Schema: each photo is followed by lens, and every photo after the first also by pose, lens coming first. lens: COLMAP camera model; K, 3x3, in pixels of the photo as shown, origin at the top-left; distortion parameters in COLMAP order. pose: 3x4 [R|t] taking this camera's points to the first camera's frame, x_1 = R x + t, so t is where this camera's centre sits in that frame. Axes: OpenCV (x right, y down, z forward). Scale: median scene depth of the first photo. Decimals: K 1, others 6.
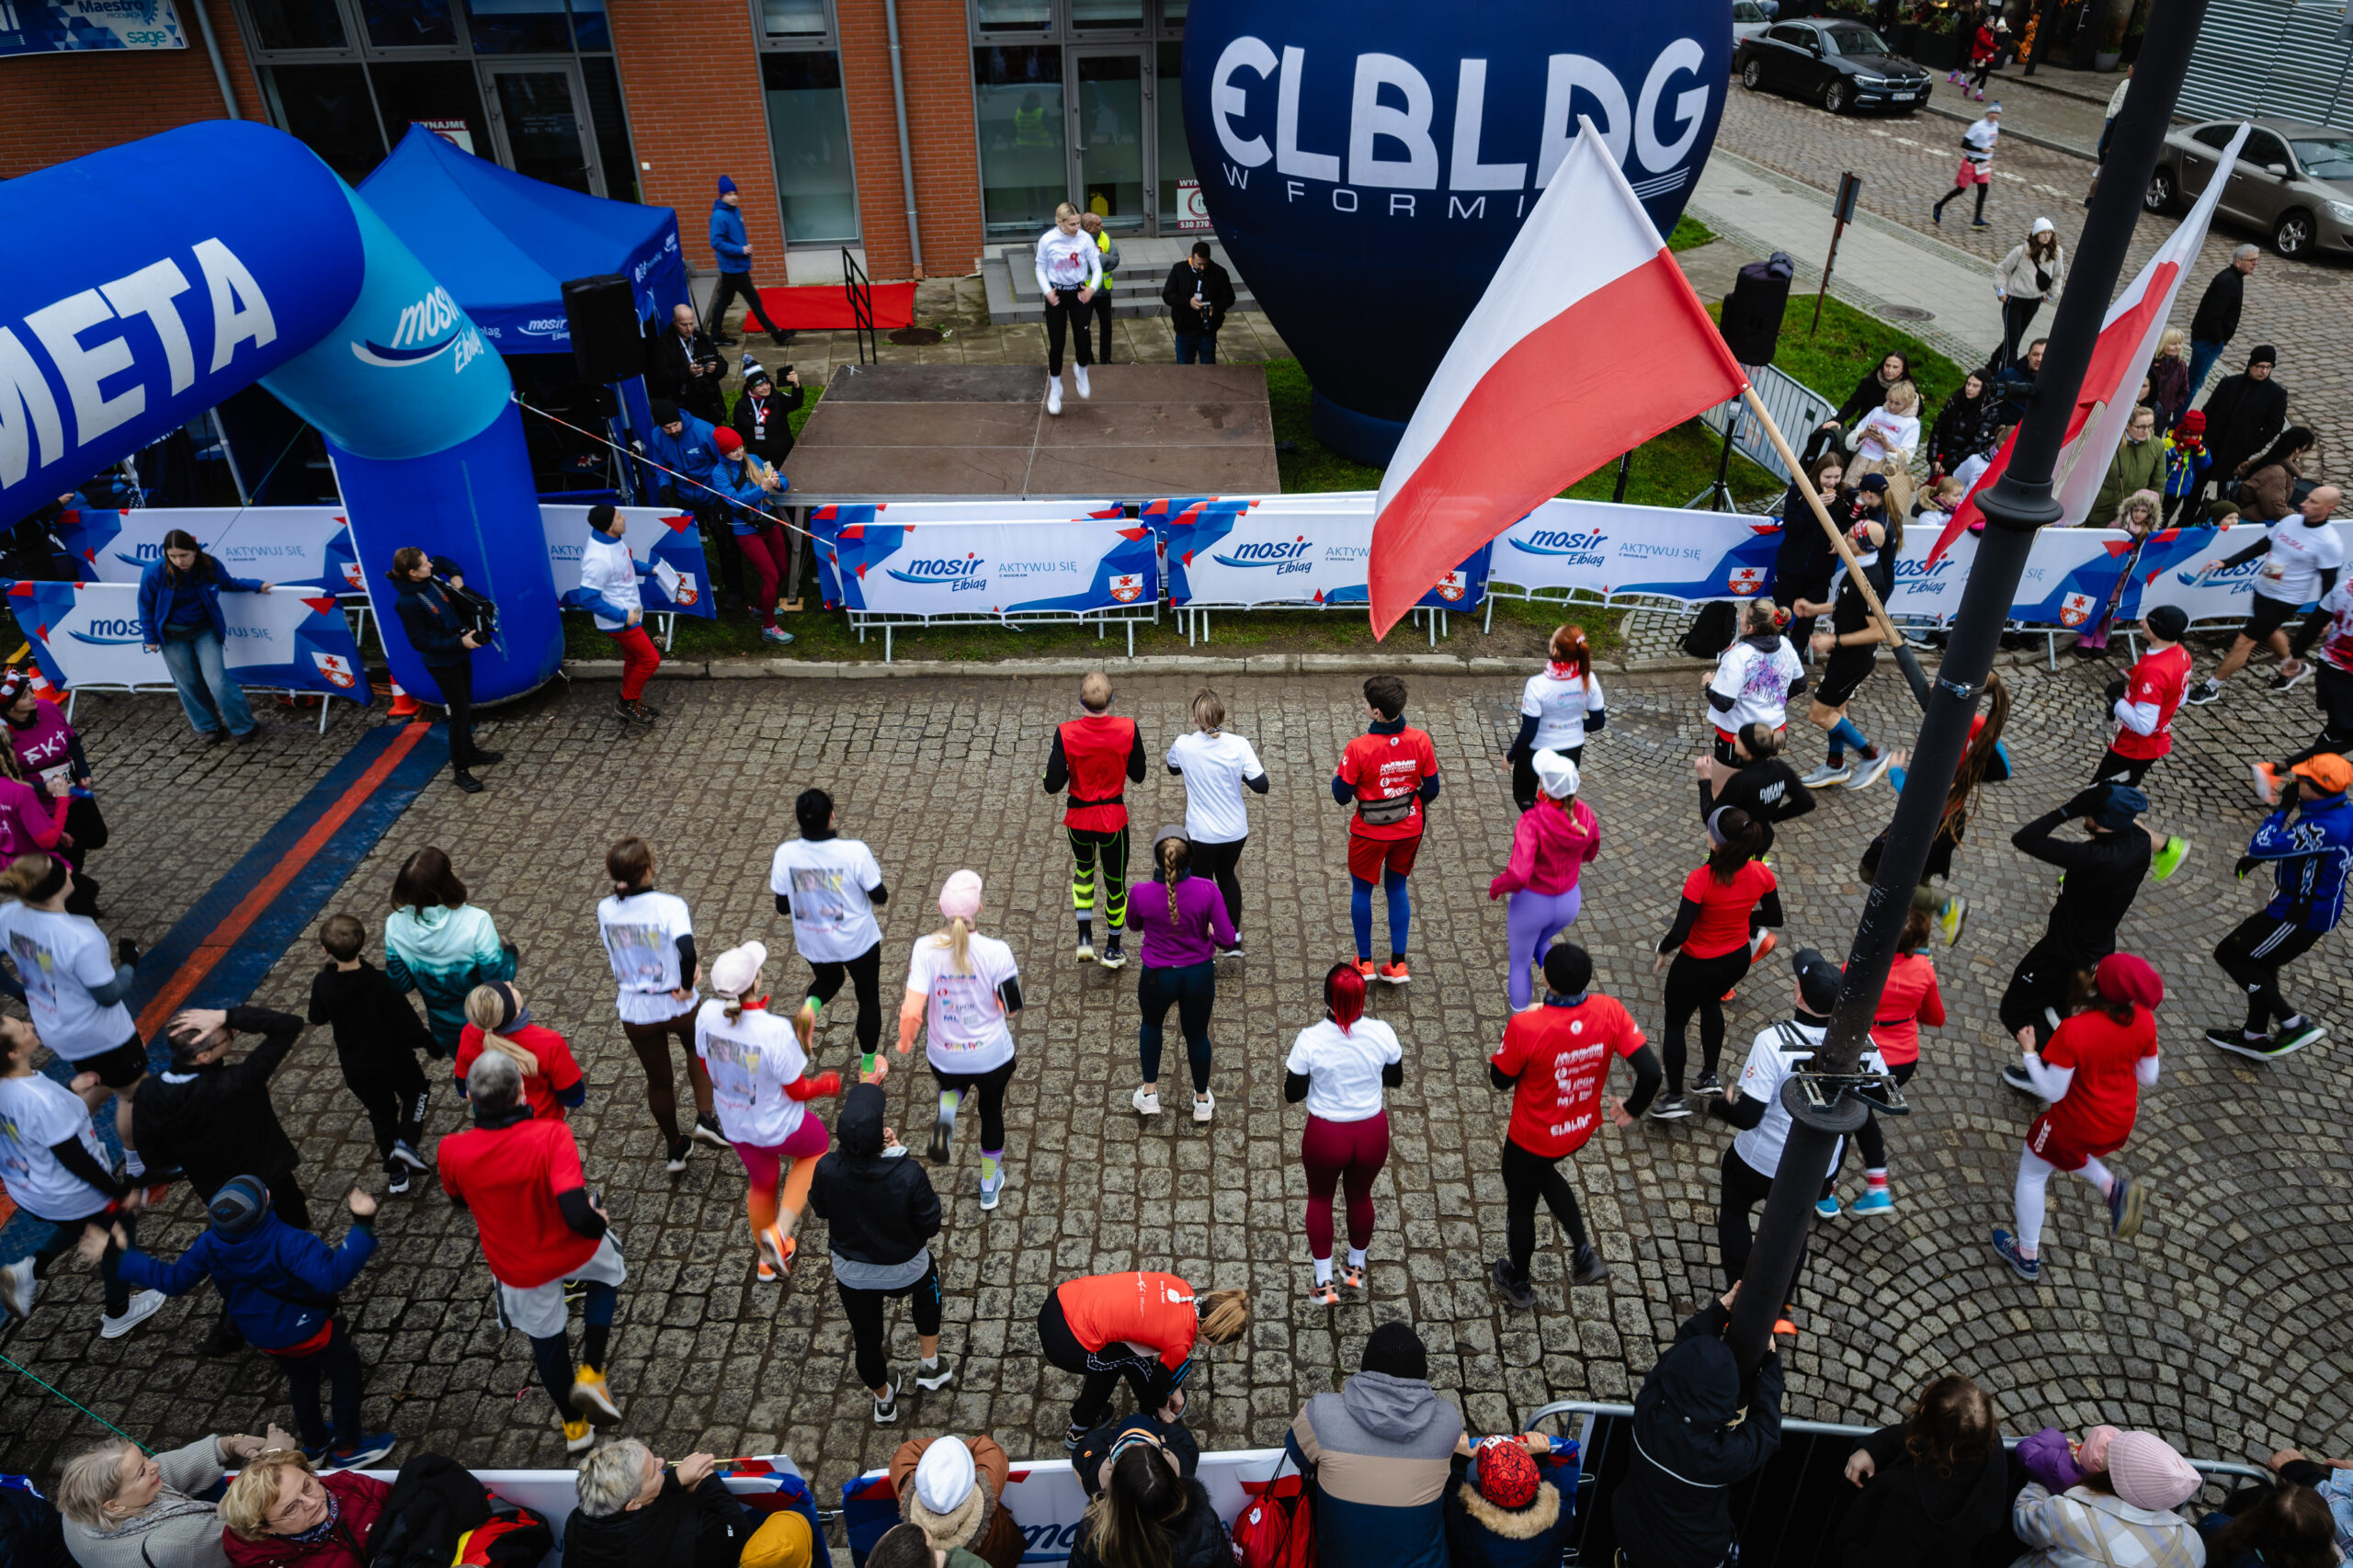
lens RADIAL K [[1489.3, 0, 1180.6], [0, 1489.3, 787.3], [0, 0, 1]] dist [0.006208, 0.001781]
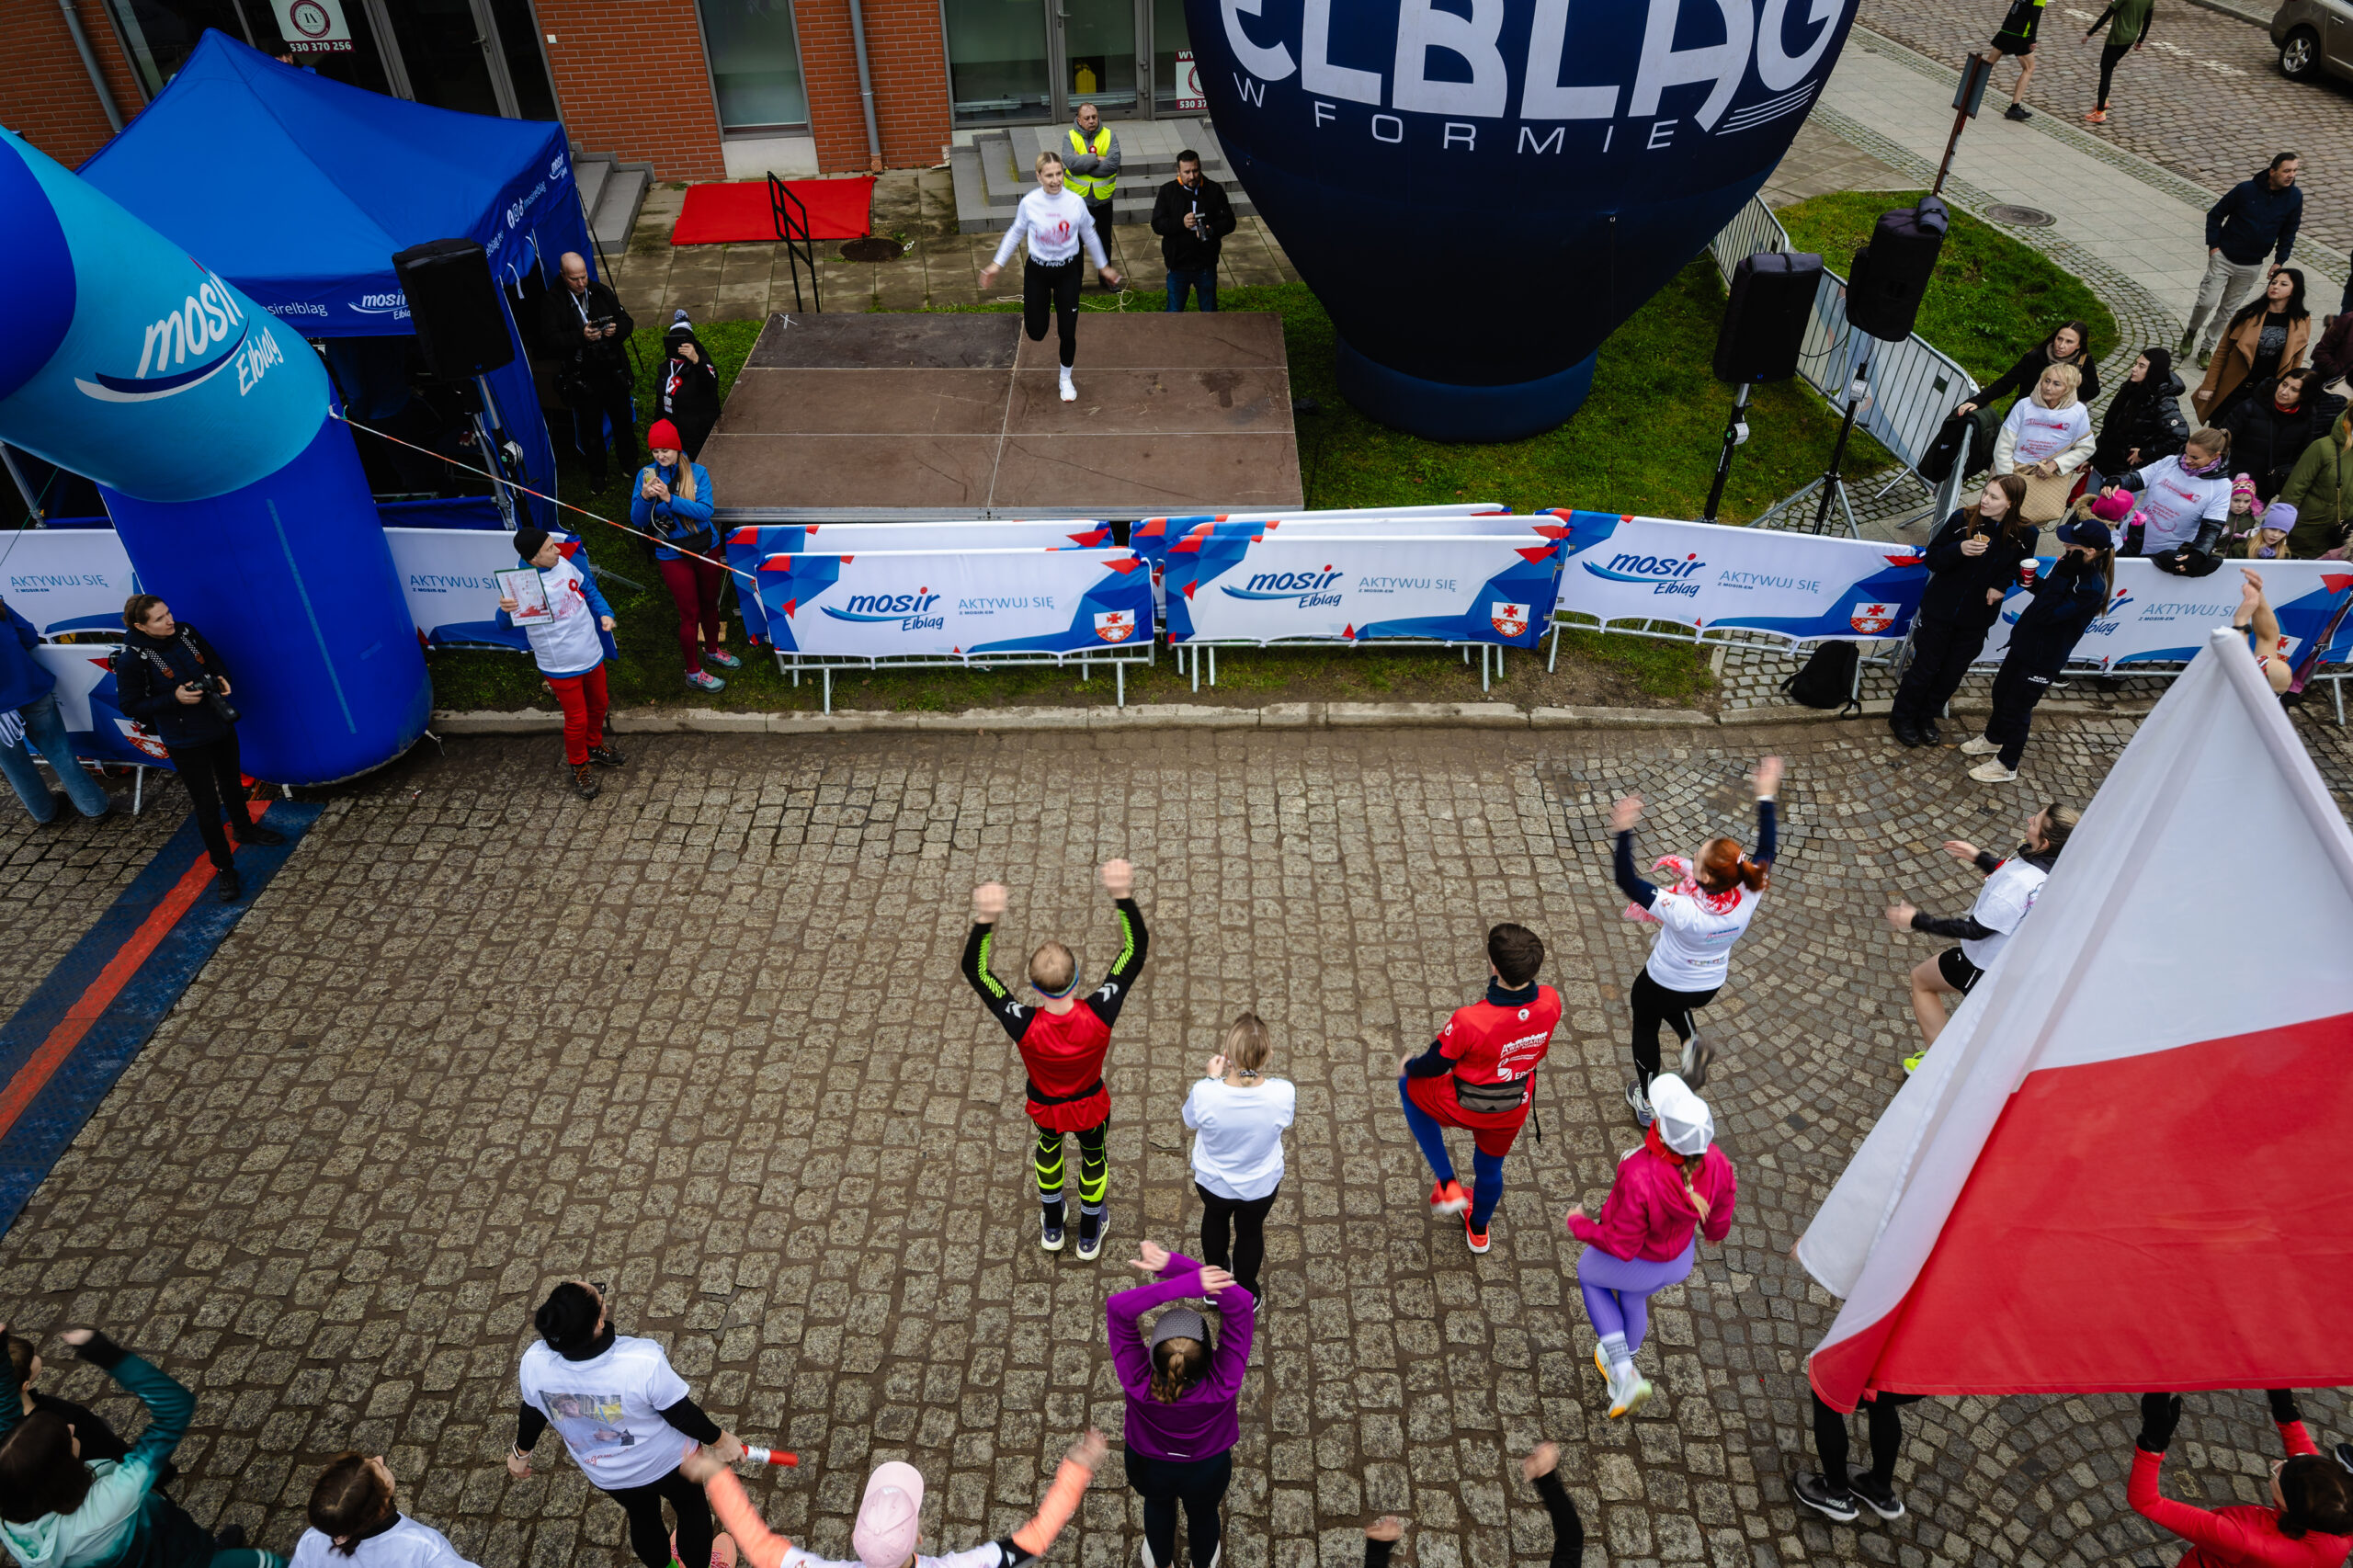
lens RADIAL K [[1489.3, 0, 1180.6], [0, 1489.3, 787.3], [0, 0, 1]] dist [0.006208, 0.001781]
pose [[0.999999, -0.001320, 0.000499, -0.000901], [0.001261, 0.994528, 0.104464, -0.130538], [-0.000635, -0.104463, 0.994529, 0.175340]]
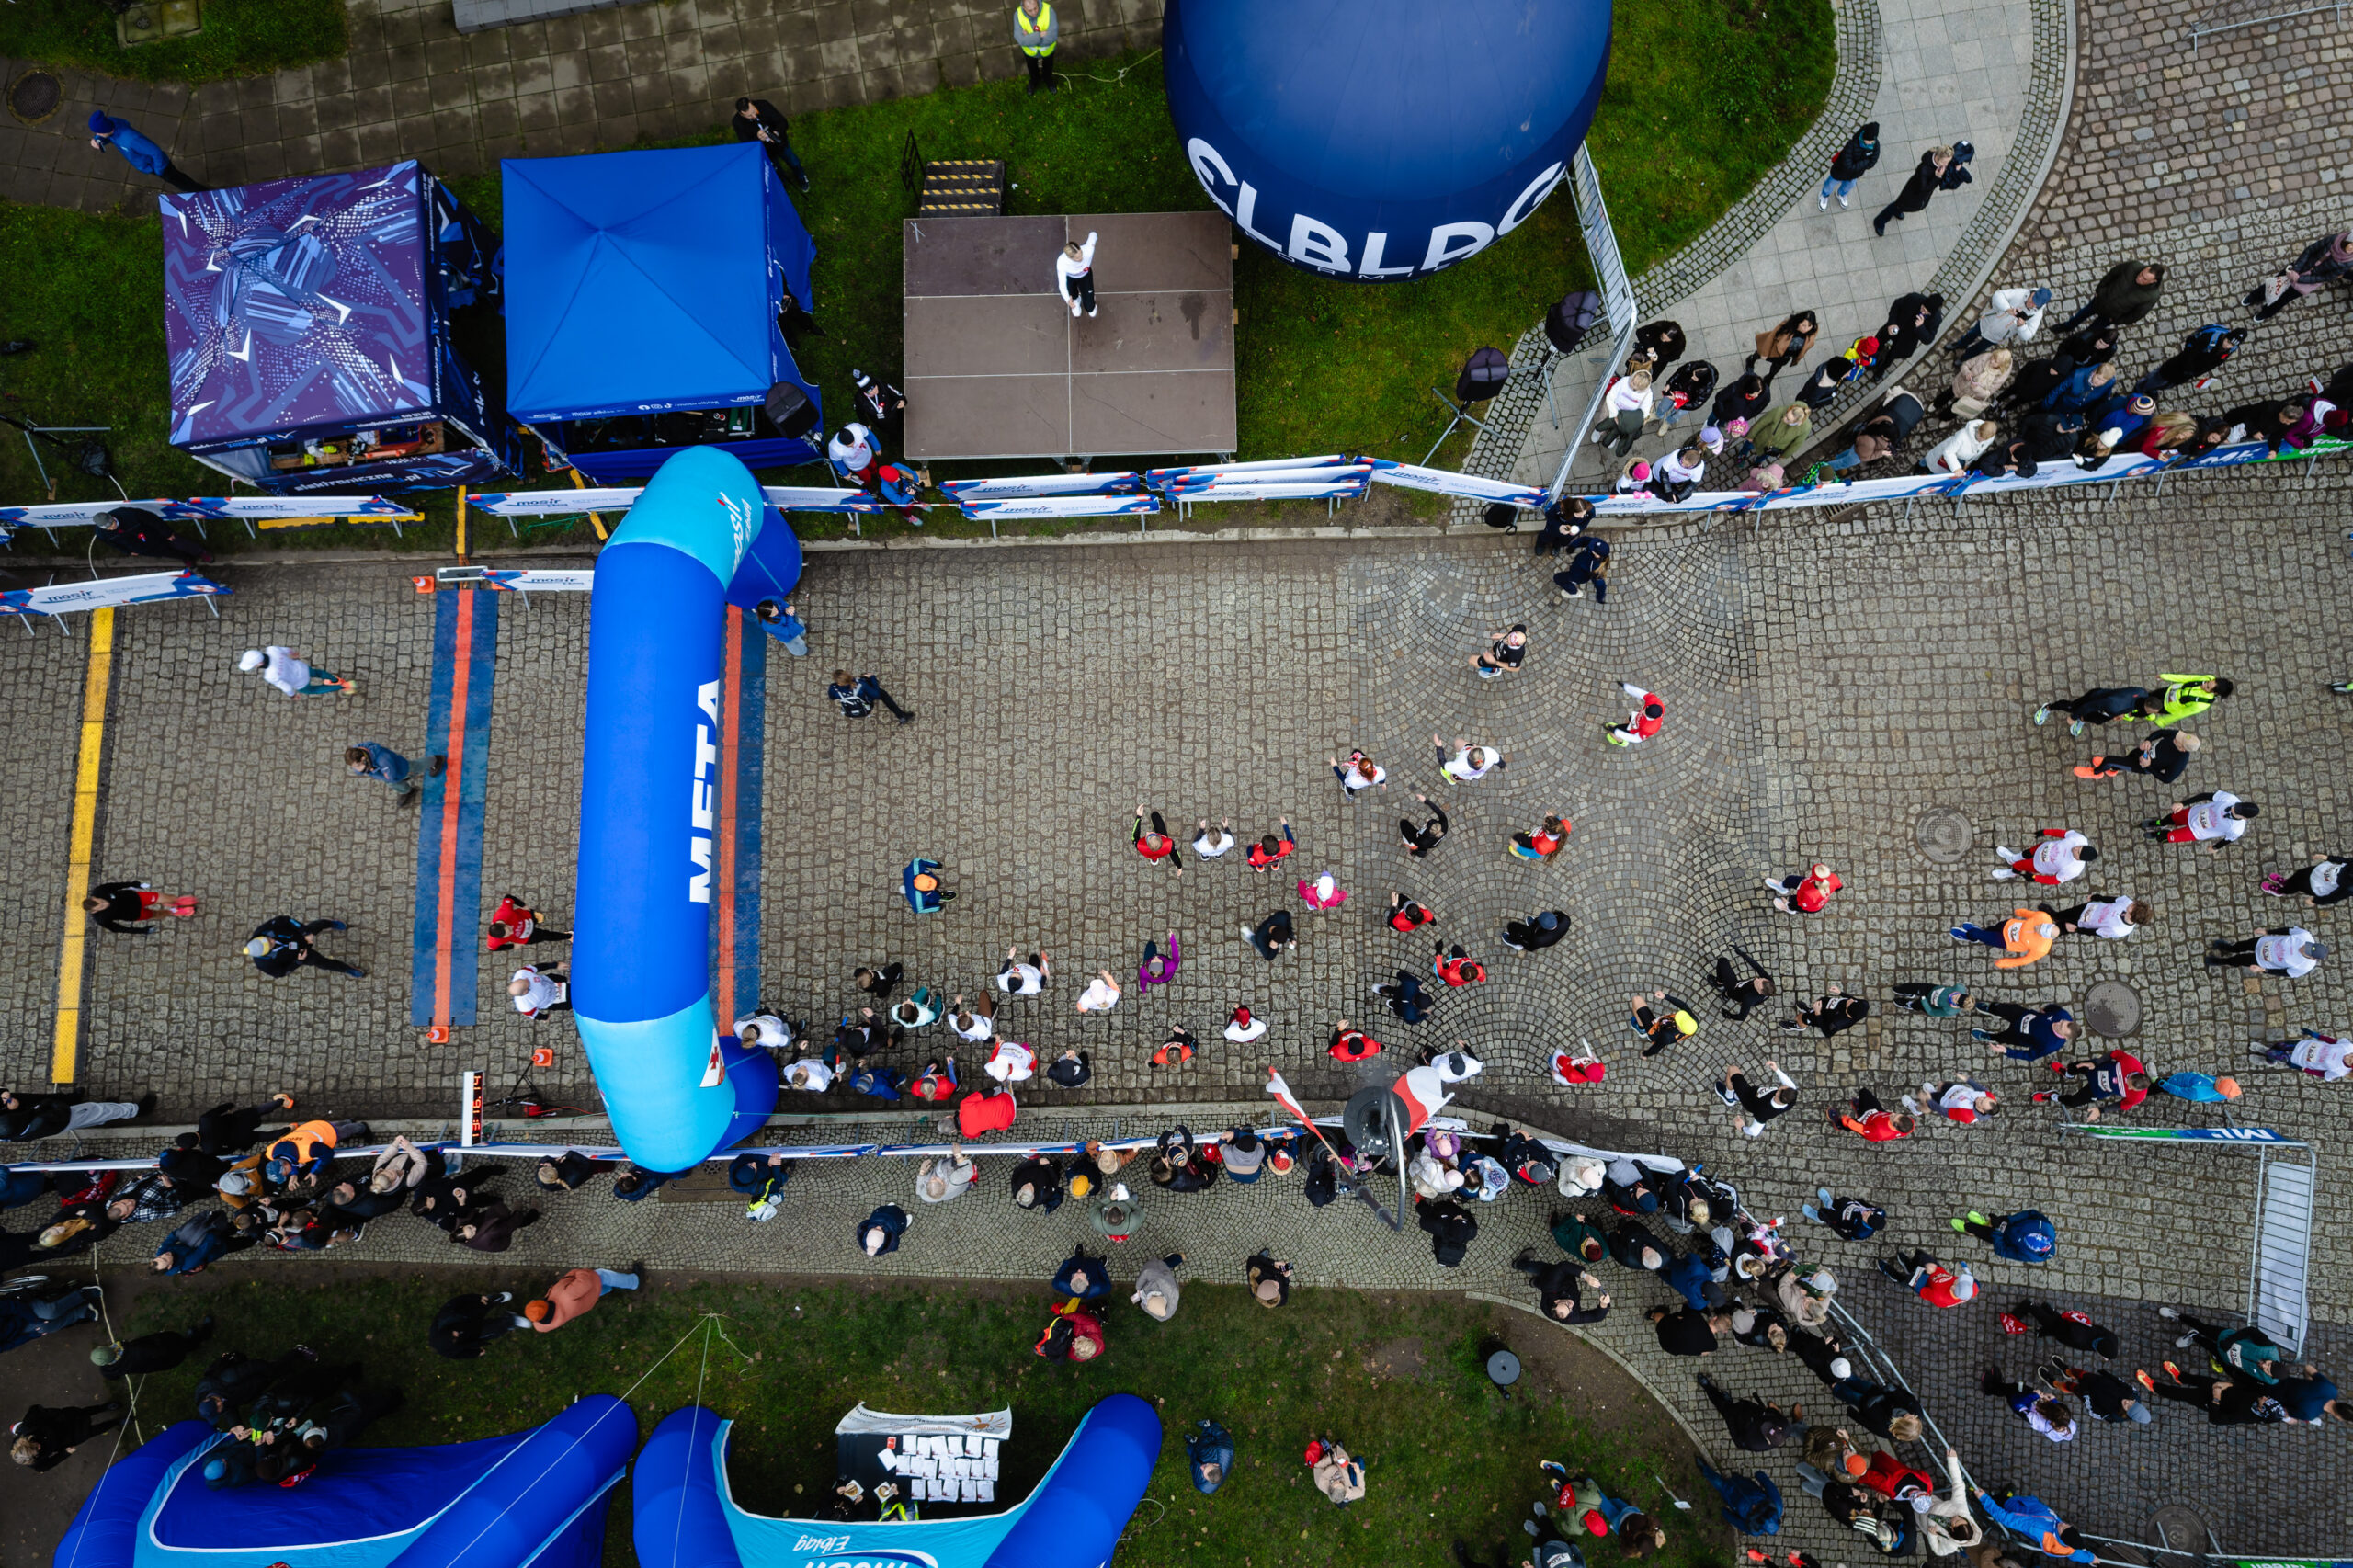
lens RADIAL K [[1490.2, 0, 1176.5], [0, 1490.2, 784.0], [0, 0, 1]] dist [0.032343, 0.000247]
pose [[0.999706, -0.023617, -0.005461, 0.004743], [0.019699, 0.660228, 0.750807, -1.143397], [-0.014126, -0.750694, 0.660499, -0.289261]]
